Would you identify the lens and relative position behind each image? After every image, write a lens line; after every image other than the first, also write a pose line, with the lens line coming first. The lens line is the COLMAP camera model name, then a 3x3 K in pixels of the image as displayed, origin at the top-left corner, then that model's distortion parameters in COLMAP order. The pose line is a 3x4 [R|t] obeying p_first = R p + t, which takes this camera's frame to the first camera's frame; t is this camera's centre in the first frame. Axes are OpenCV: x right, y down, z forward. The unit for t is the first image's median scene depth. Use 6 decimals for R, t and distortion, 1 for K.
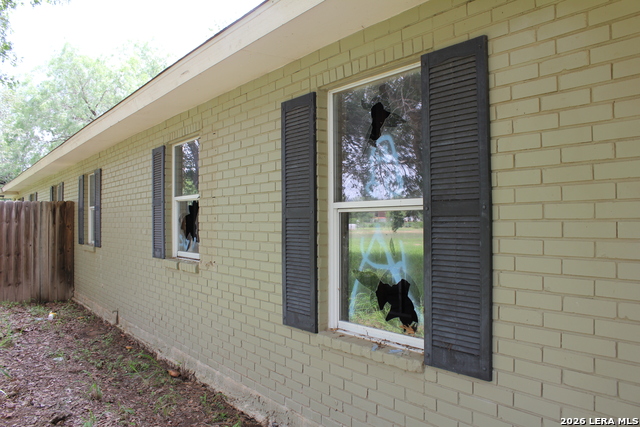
lens RADIAL K [[537.7, 0, 320.0], [0, 537.7, 213.5], [0, 0, 1]] dist [-0.175480, 0.160122]
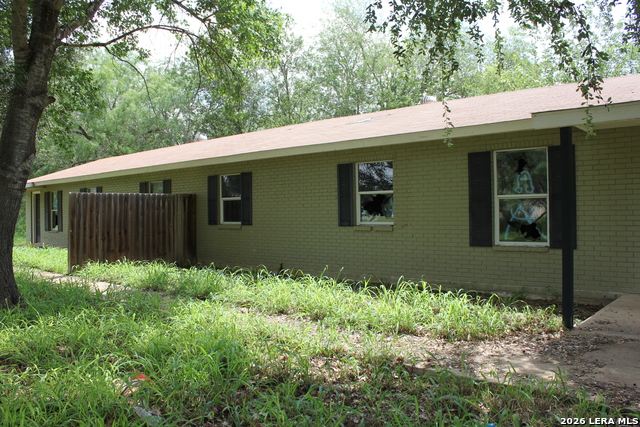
lens RADIAL K [[537.7, 0, 320.0], [0, 537.7, 213.5], [0, 0, 1]] dist [-0.175480, 0.160122]
pose [[0.975055, -0.006803, 0.221861, -1.338196], [0.004023, 0.999908, 0.012980, 0.030147], [-0.221929, -0.011764, 0.974992, -1.246555]]
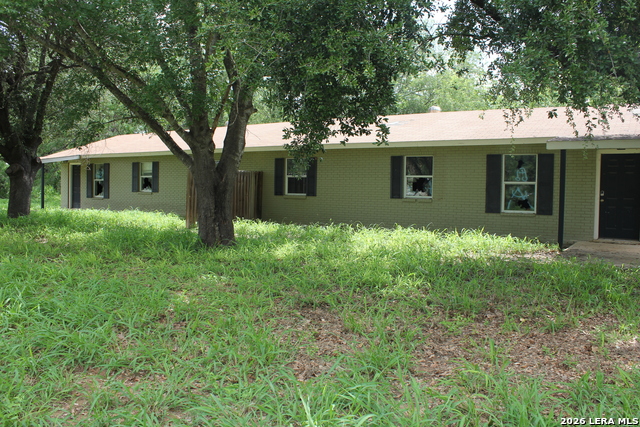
lens RADIAL K [[537.7, 0, 320.0], [0, 537.7, 213.5], [0, 0, 1]] dist [-0.175480, 0.160122]
pose [[0.931180, 0.005643, 0.364517, -2.750610], [-0.027515, 0.998116, 0.054838, 0.040537], [-0.363521, -0.061093, 0.929581, -2.258108]]
